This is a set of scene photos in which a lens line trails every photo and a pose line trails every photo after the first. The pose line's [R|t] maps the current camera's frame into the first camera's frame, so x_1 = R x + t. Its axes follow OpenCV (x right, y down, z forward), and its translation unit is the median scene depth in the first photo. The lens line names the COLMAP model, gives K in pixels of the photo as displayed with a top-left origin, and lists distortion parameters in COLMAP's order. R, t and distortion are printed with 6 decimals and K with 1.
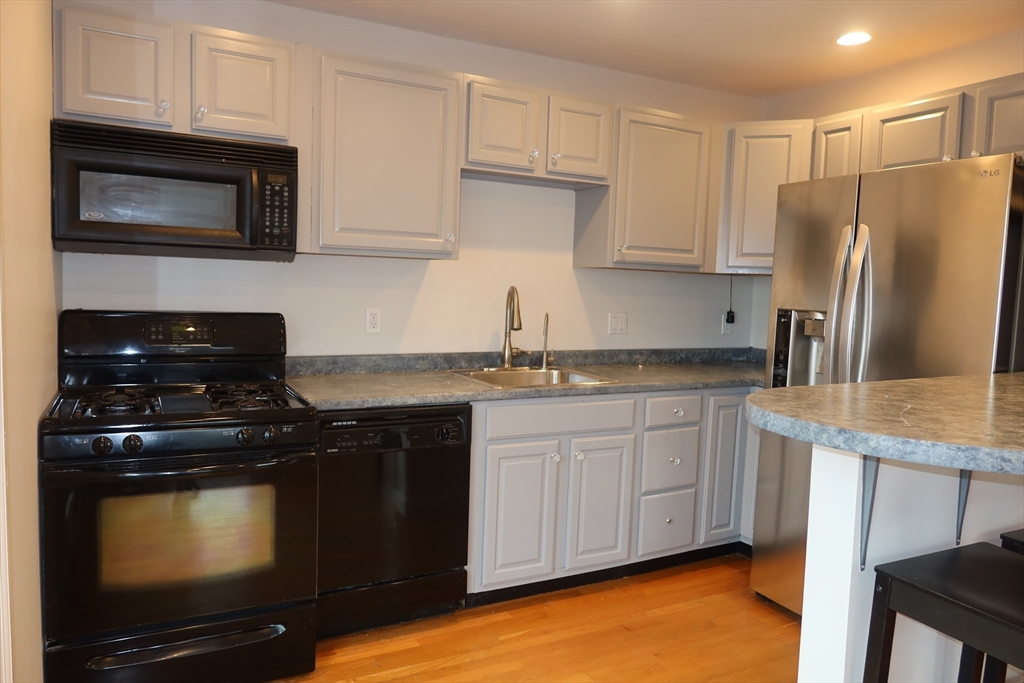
lens RADIAL K [[706.1, 0, 512.0], [0, 706.1, 341.5], [0, 0, 1]] dist [-0.037588, 0.020785]
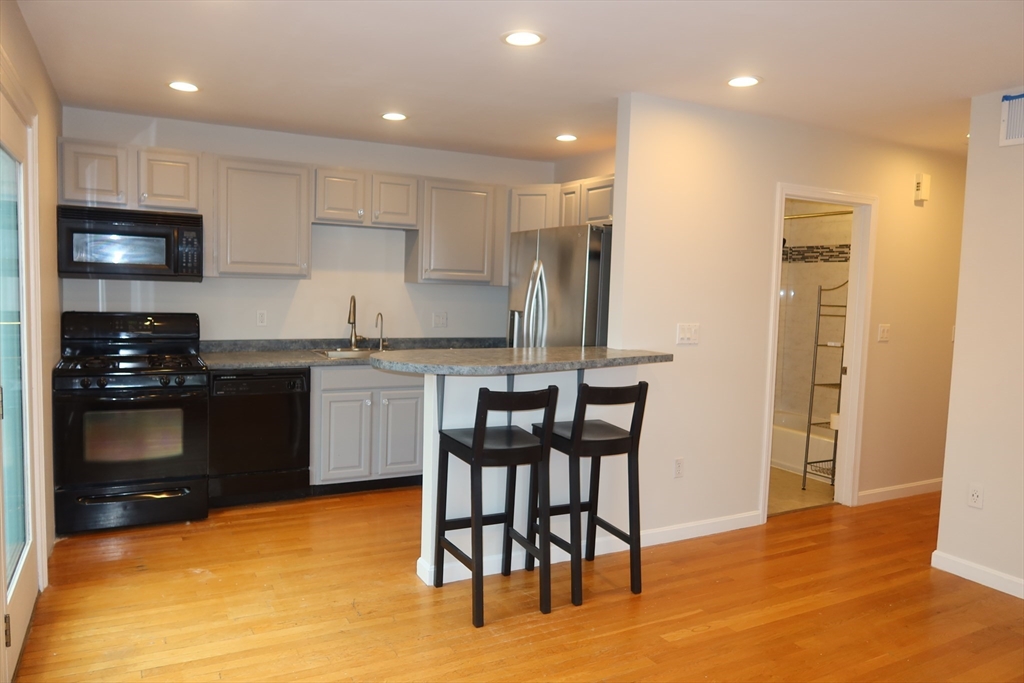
lens RADIAL K [[706.1, 0, 512.0], [0, 706.1, 341.5], [0, 0, 1]] dist [-0.037588, 0.020785]
pose [[0.999914, -0.000953, 0.013054, 0.367651], [0.000937, 0.999999, 0.001272, 0.022963], [-0.013055, -0.001259, 0.999914, -0.614326]]
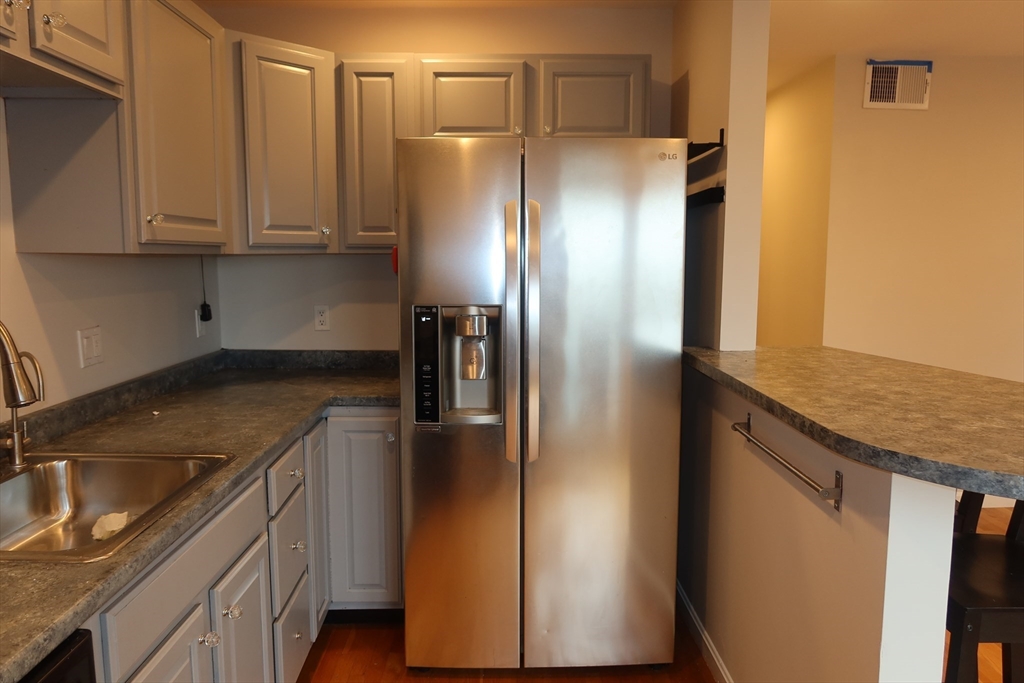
lens RADIAL K [[706.1, 0, 512.0], [0, 706.1, 341.5], [0, 0, 1]] dist [-0.037588, 0.020785]
pose [[0.456445, -0.137944, 0.878993, -0.249925], [0.080782, 0.990254, 0.113456, -0.086696], [-0.886077, 0.019220, 0.463140, 0.565046]]
